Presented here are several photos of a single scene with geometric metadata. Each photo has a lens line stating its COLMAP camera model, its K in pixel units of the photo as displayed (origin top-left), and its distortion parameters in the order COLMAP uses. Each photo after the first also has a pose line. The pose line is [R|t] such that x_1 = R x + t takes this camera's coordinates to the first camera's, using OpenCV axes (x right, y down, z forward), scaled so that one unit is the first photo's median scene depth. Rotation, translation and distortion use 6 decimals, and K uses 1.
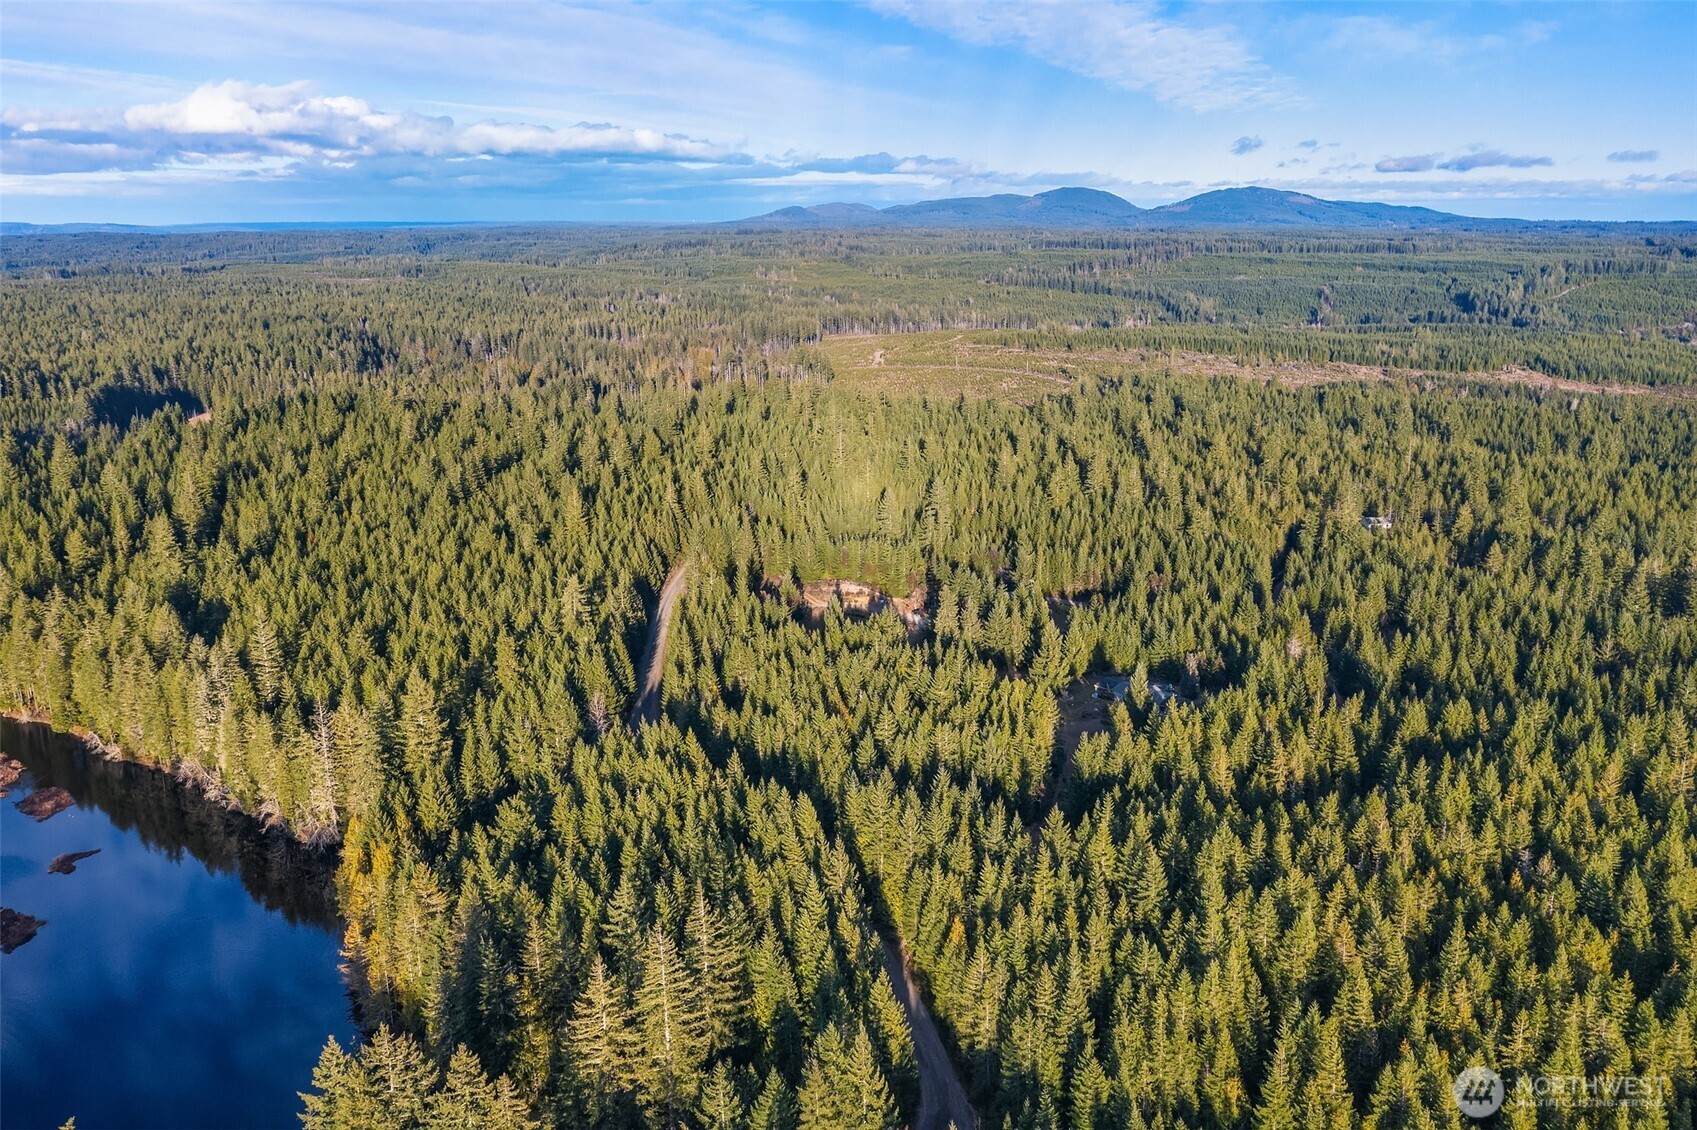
lens RADIAL K [[1341.6, 0, 876.8], [0, 1341.6, 566.1], [0, 0, 1]] dist [-0.006902, 0.001484]
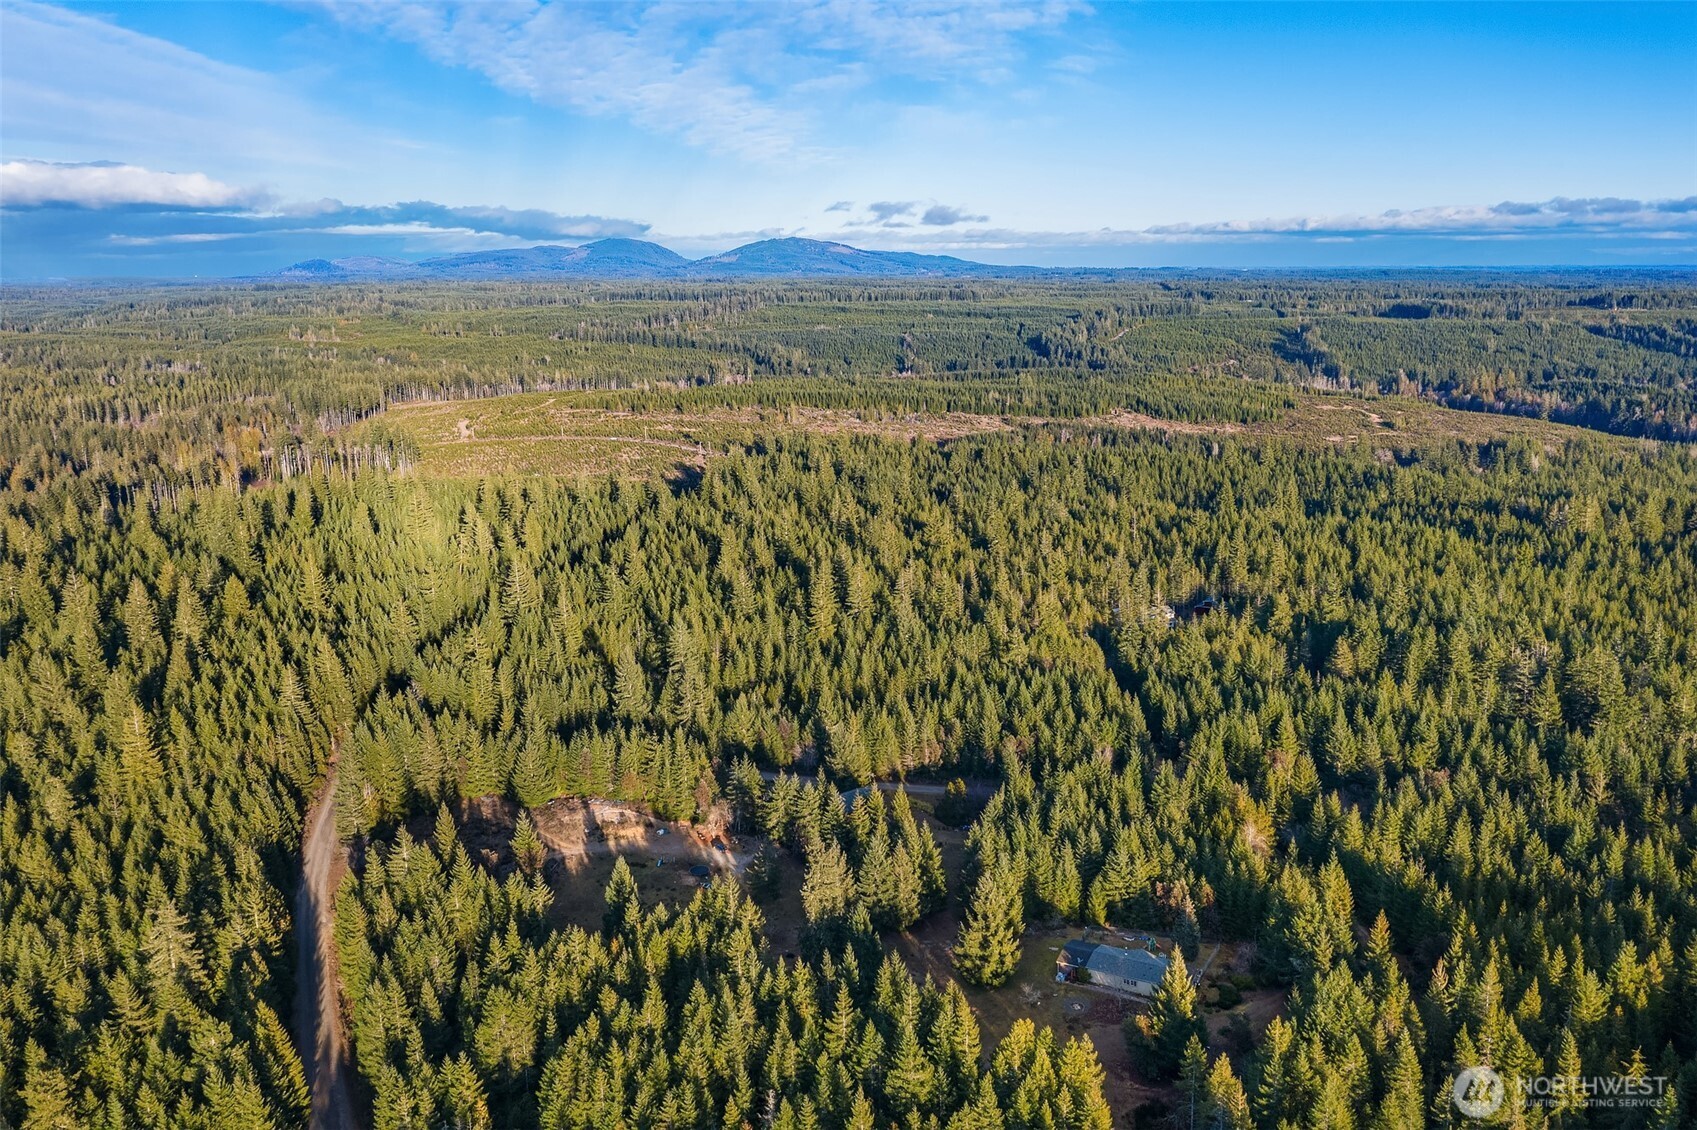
lens RADIAL K [[1341.6, 0, 876.8], [0, 1341.6, 566.1], [0, 0, 1]] dist [-0.006902, 0.001484]
pose [[0.945453, -0.077743, 0.316346, -0.029318], [0.089124, 0.995785, -0.021645, -0.024851], [-0.313330, 0.048658, 0.948397, 0.096785]]
